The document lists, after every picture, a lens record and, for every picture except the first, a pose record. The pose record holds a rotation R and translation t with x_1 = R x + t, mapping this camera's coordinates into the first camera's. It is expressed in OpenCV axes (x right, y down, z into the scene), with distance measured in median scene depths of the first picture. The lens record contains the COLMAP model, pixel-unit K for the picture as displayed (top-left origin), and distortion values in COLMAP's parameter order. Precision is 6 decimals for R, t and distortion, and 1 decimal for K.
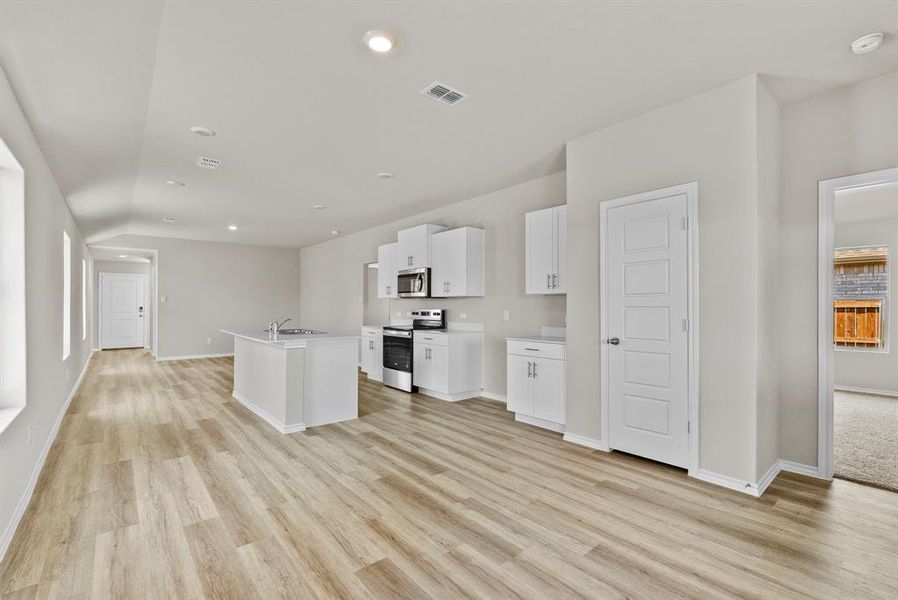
lens RADIAL K [[399.2, 0, 452.8], [0, 399.2, 304.3], [0, 0, 1]] dist [-0.001870, 0.000062]
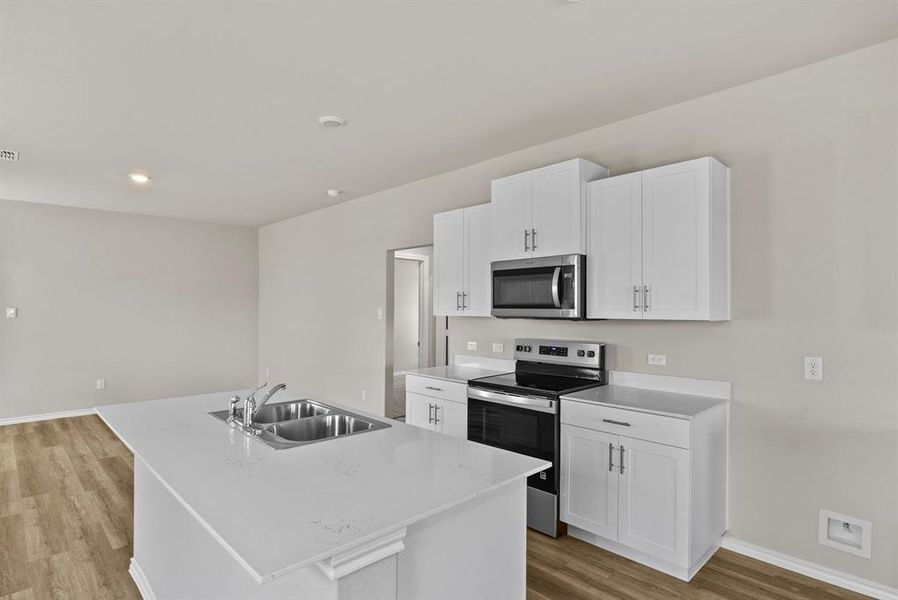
lens RADIAL K [[472.2, 0, 454.3], [0, 472.2, 301.8], [0, 0, 1]] dist [0.001304, 0.000111]
pose [[0.997612, -0.001550, 0.069048, -0.229325], [0.002002, 0.999977, -0.006471, -0.032687], [-0.069037, 0.006594, 0.997592, 0.443635]]
